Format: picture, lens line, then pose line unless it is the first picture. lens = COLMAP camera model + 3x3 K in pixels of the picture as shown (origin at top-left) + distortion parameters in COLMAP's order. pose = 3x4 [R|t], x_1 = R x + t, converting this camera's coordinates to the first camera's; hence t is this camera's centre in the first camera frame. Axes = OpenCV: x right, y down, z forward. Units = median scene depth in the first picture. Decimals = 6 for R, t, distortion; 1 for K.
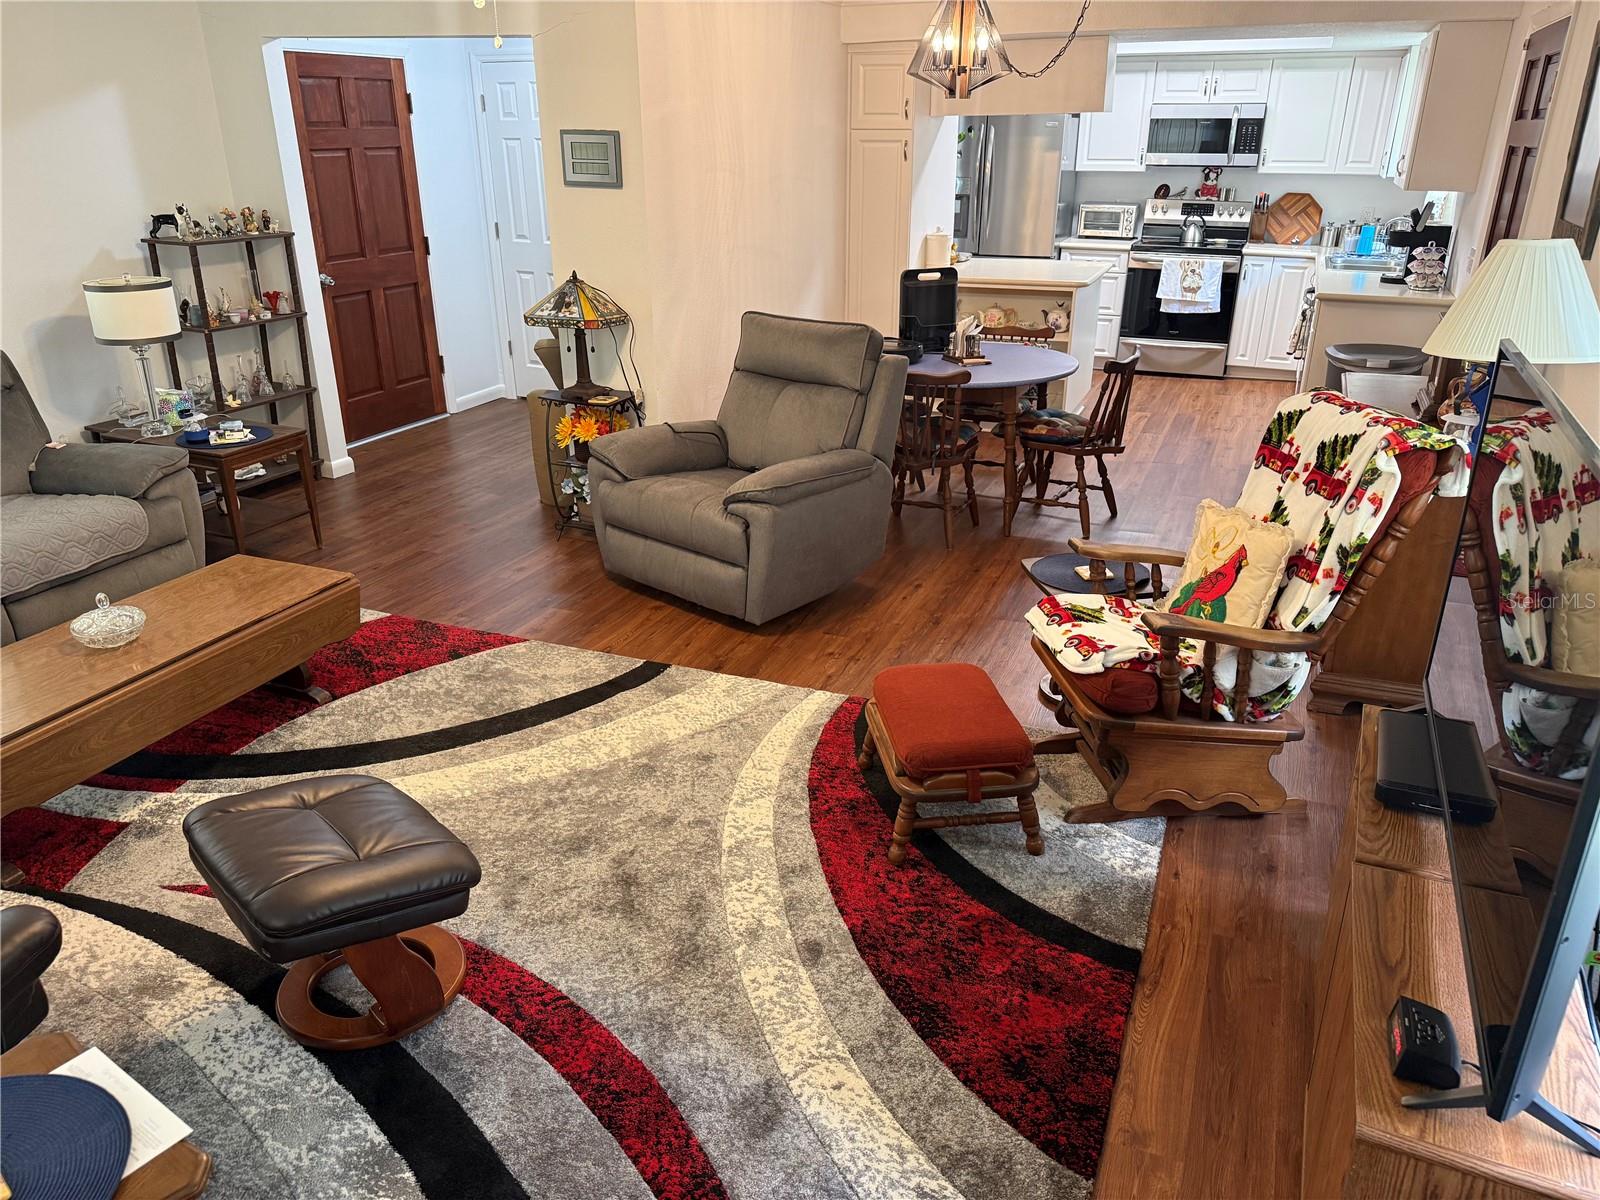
lens RADIAL K [[1122.7, 0, 805.7], [0, 1122.7, 594.9], [0, 0, 1]] dist [0.093991, -0.151436]
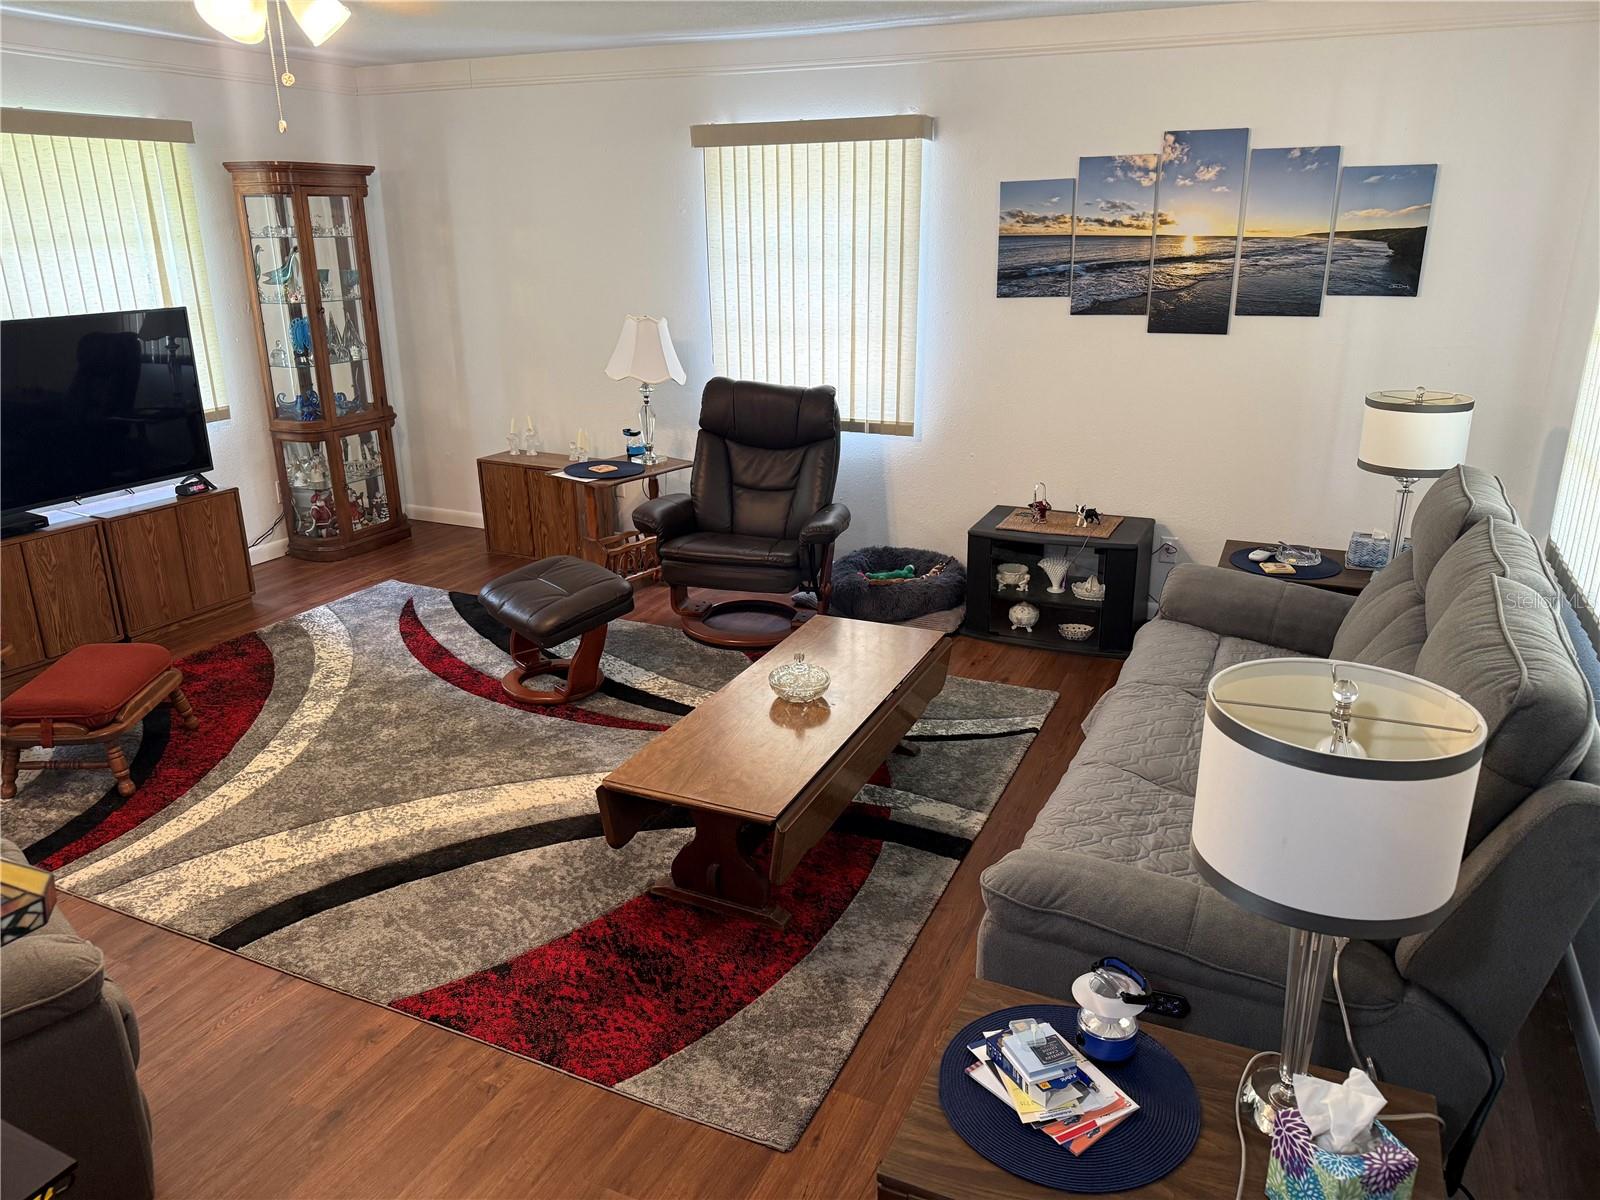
lens RADIAL K [[1108.8, 0, 816.1], [0, 1108.8, 608.6], [0, 0, 1]] dist [0.071780, -0.118892]
pose [[-0.999376, -0.014244, 0.032321, -0.444114], [0.010858, 0.746867, 0.664885, -0.477438], [-0.033610, 0.664821, -0.746246, 1.159907]]
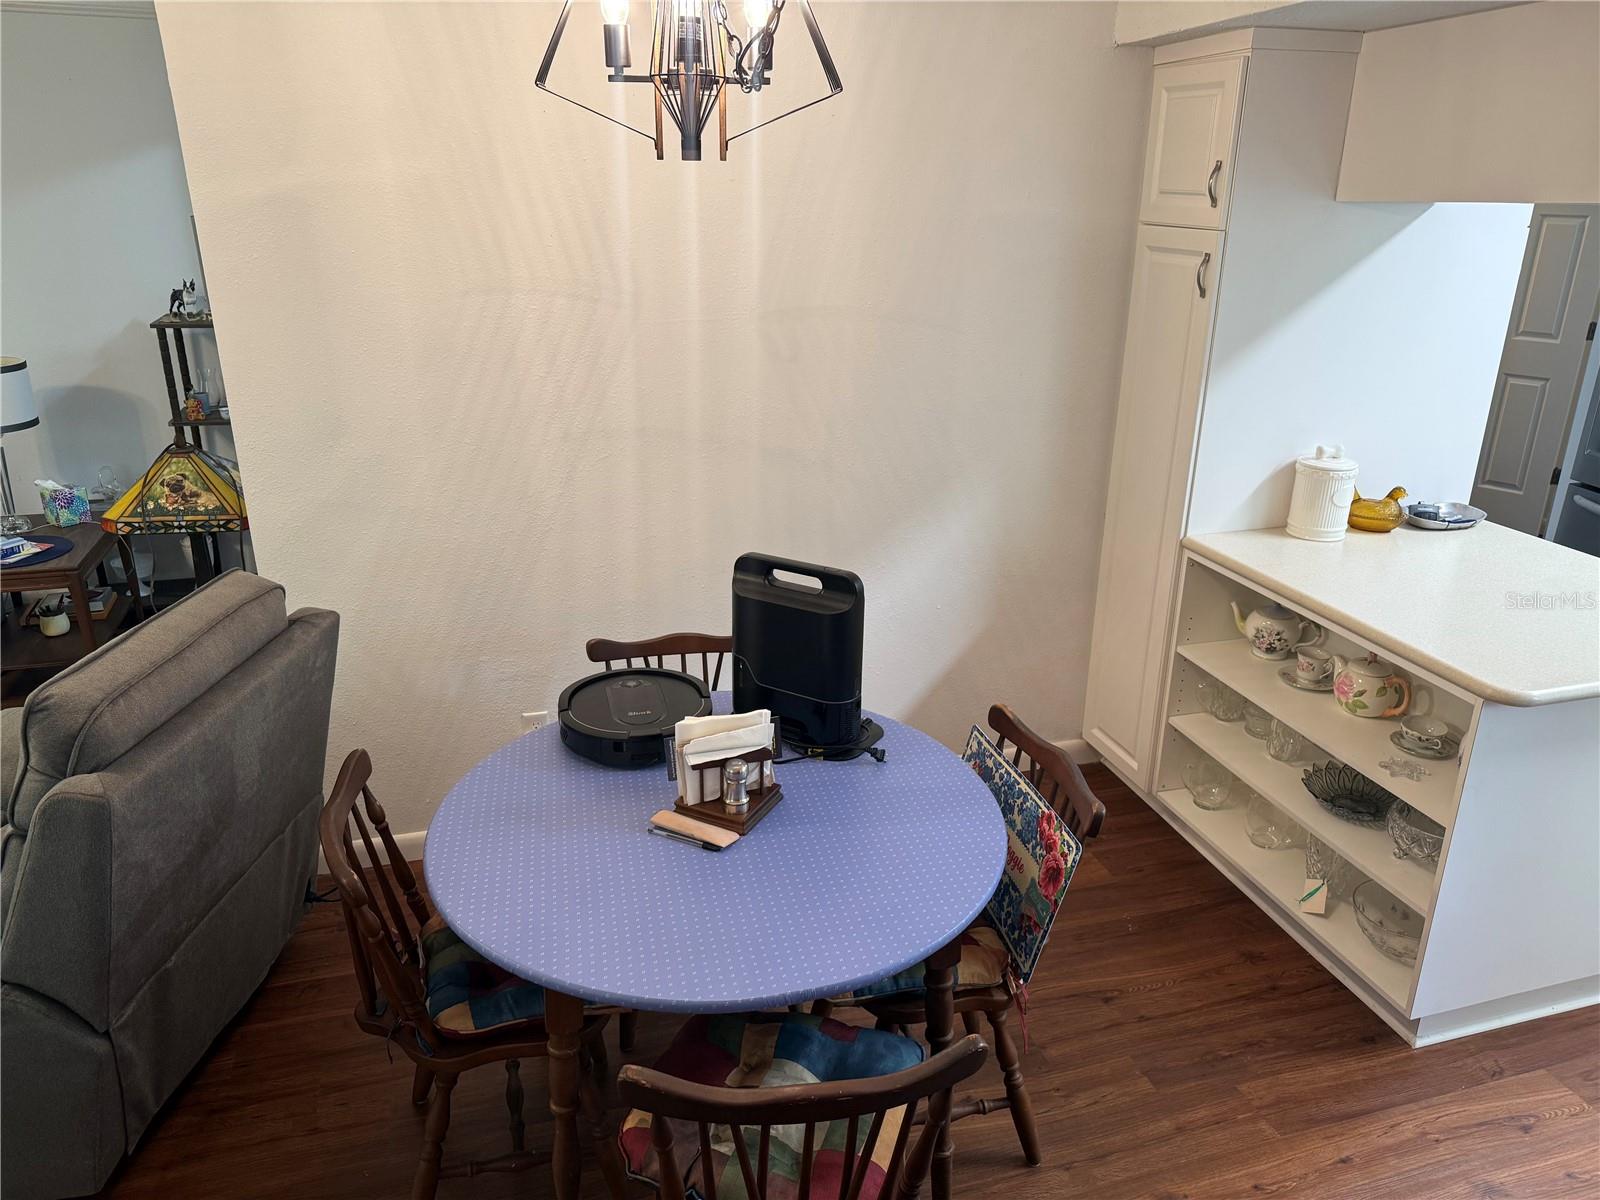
lens RADIAL K [[1127.9, 0, 800.0], [0, 1127.9, 600.0], [0, 0, 1]] dist [-0.004081, -0.003384]
pose [[0.621421, 0.276280, -0.733147, 0.483910], [-0.309948, 0.946113, 0.093820, -0.368977], [0.719561, 0.168936, 0.673567, 0.856391]]
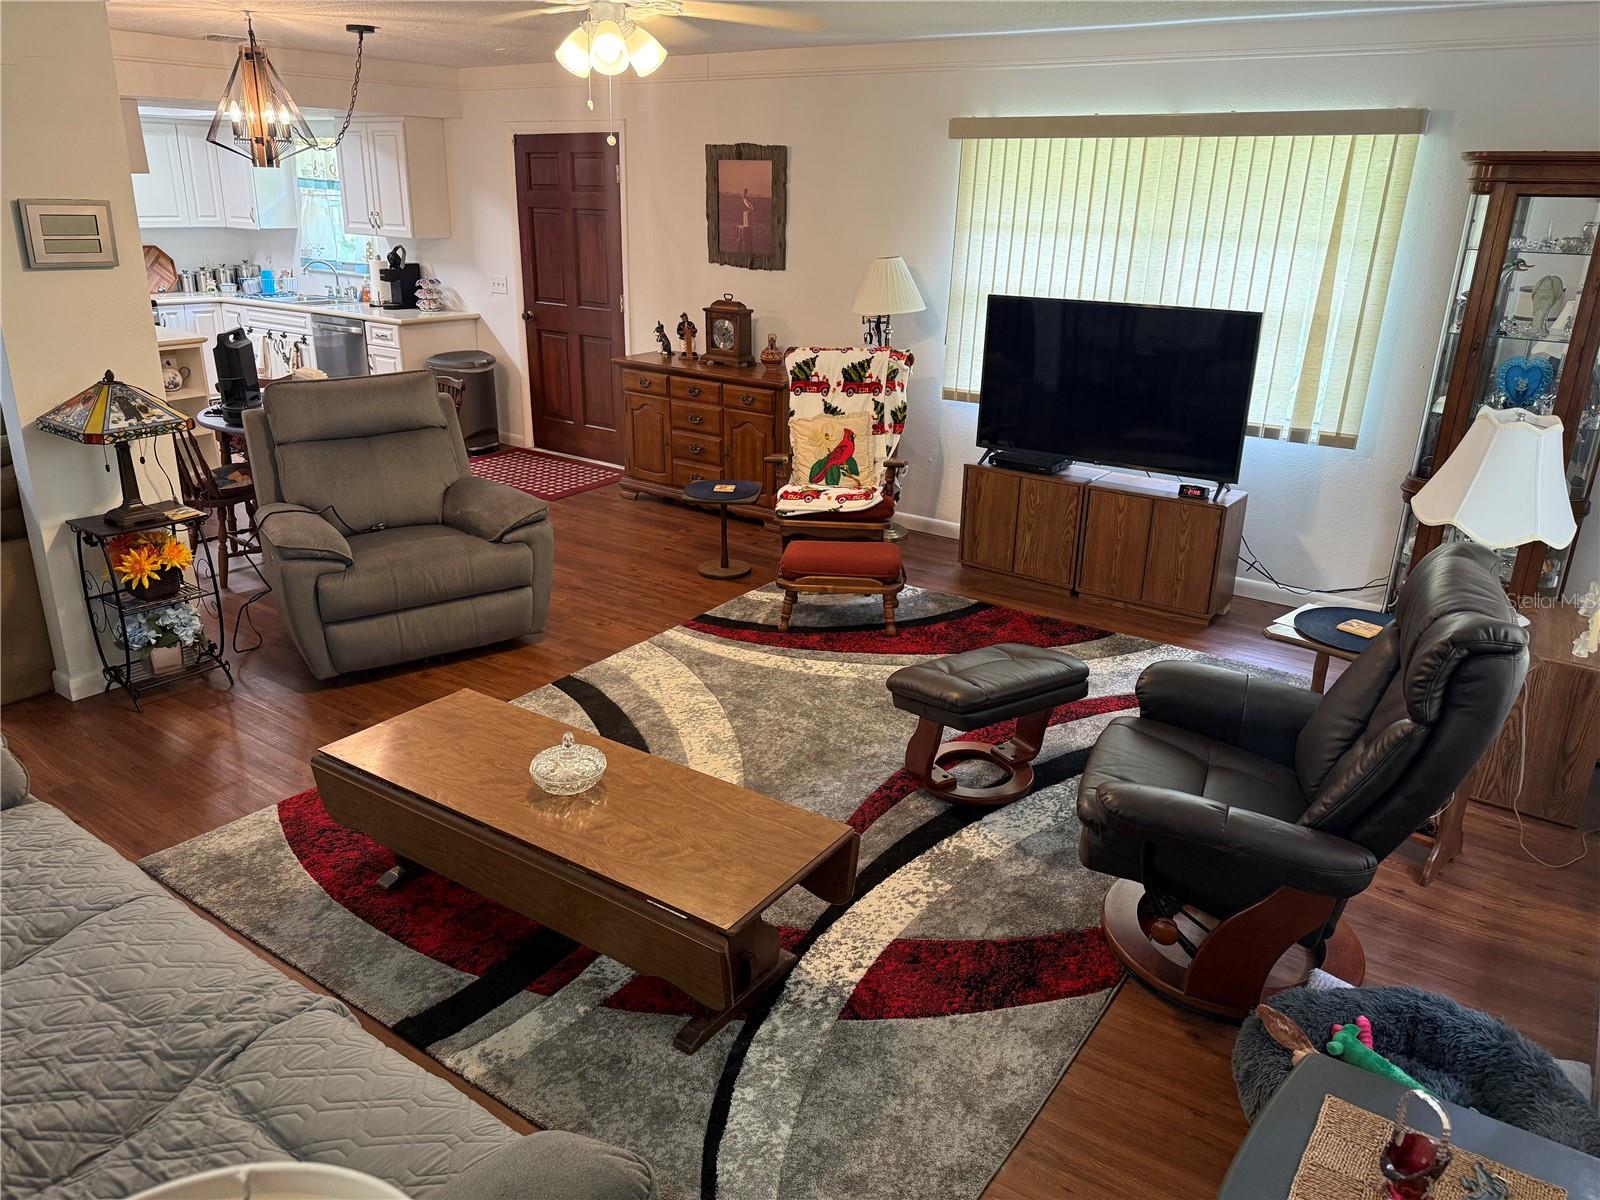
lens RADIAL K [[1118.0, 0, 800.0], [0, 1118.0, 600.0], [0, 0, 1]] dist [0.086675, -0.118954]
pose [[0.220562, -0.328039, 0.918555, -0.900335], [0.351849, 0.905098, 0.238748, -0.160665], [-0.909700, 0.270534, 0.315051, 0.351161]]
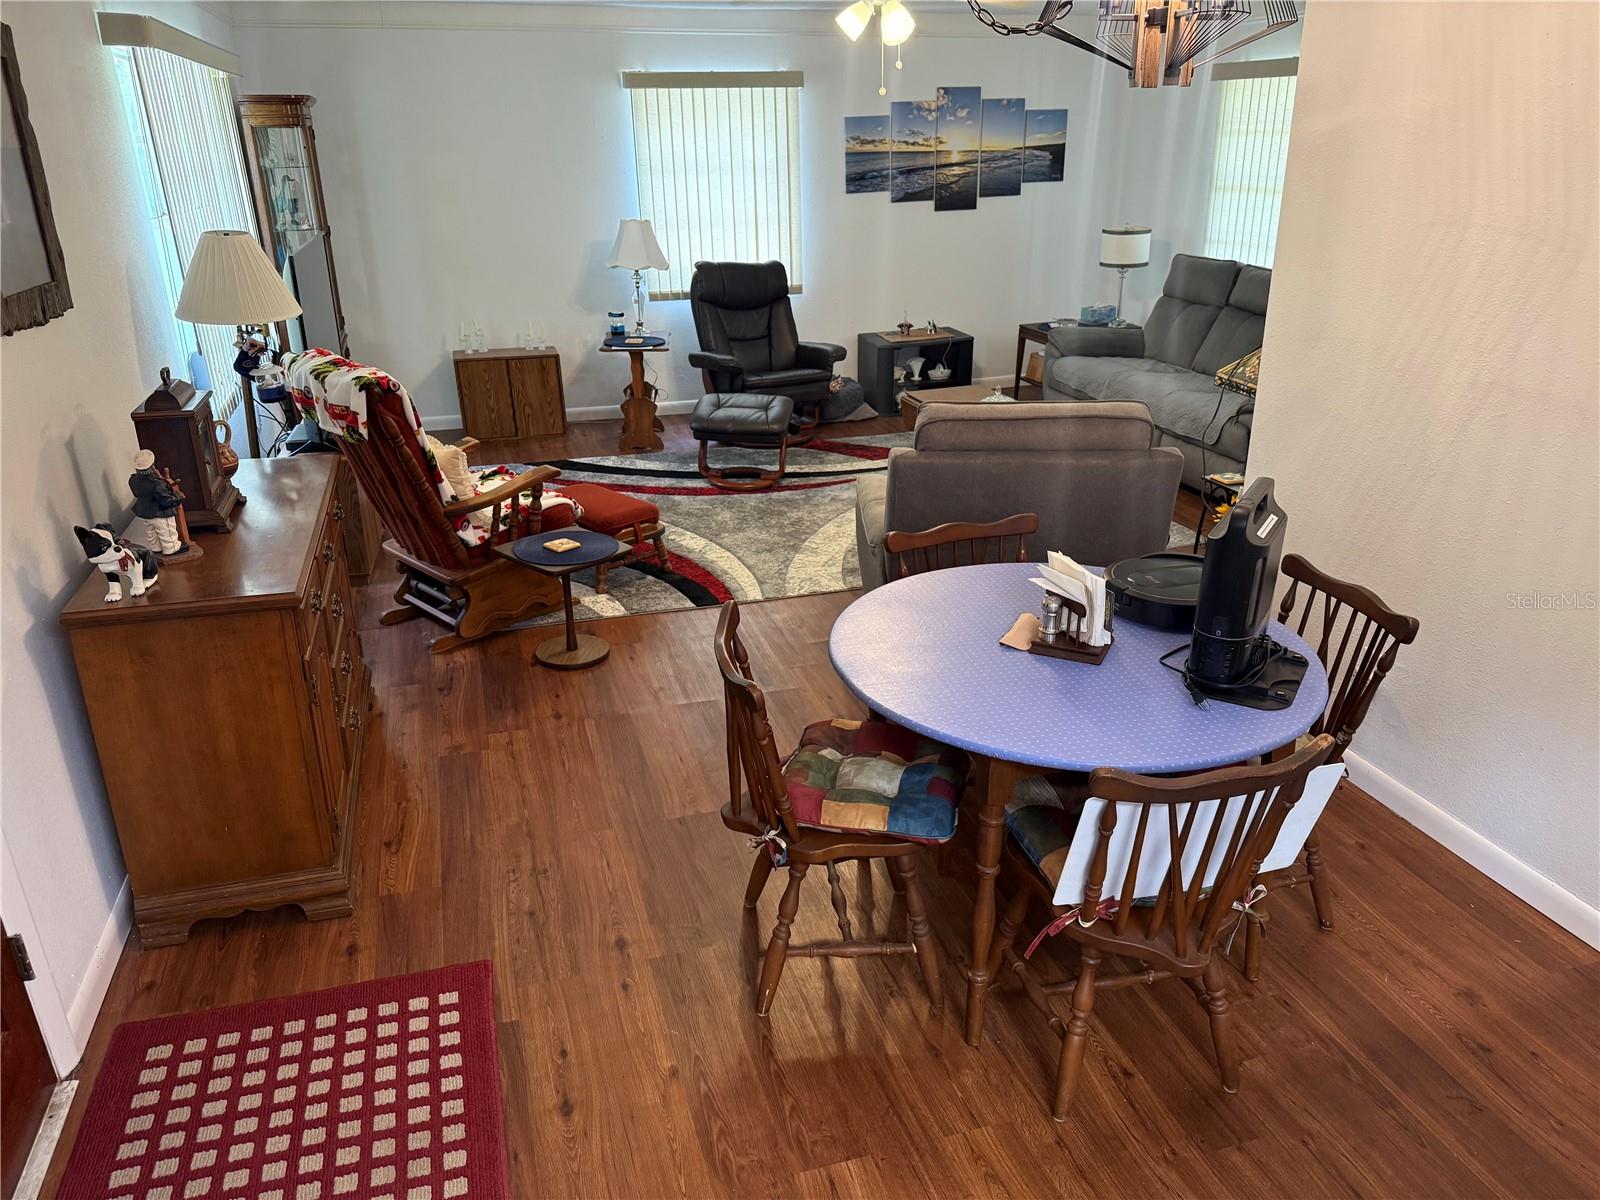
lens RADIAL K [[1109.7, 0, 789.3], [0, 1109.7, 600.9], [0, 0, 1]] dist [0.141504, -0.333876]
pose [[-0.771988, 0.248621, -0.584998, 0.568413], [-0.235416, 0.743054, 0.626459, -0.554225], [0.590436, 0.621336, -0.515099, 1.323030]]
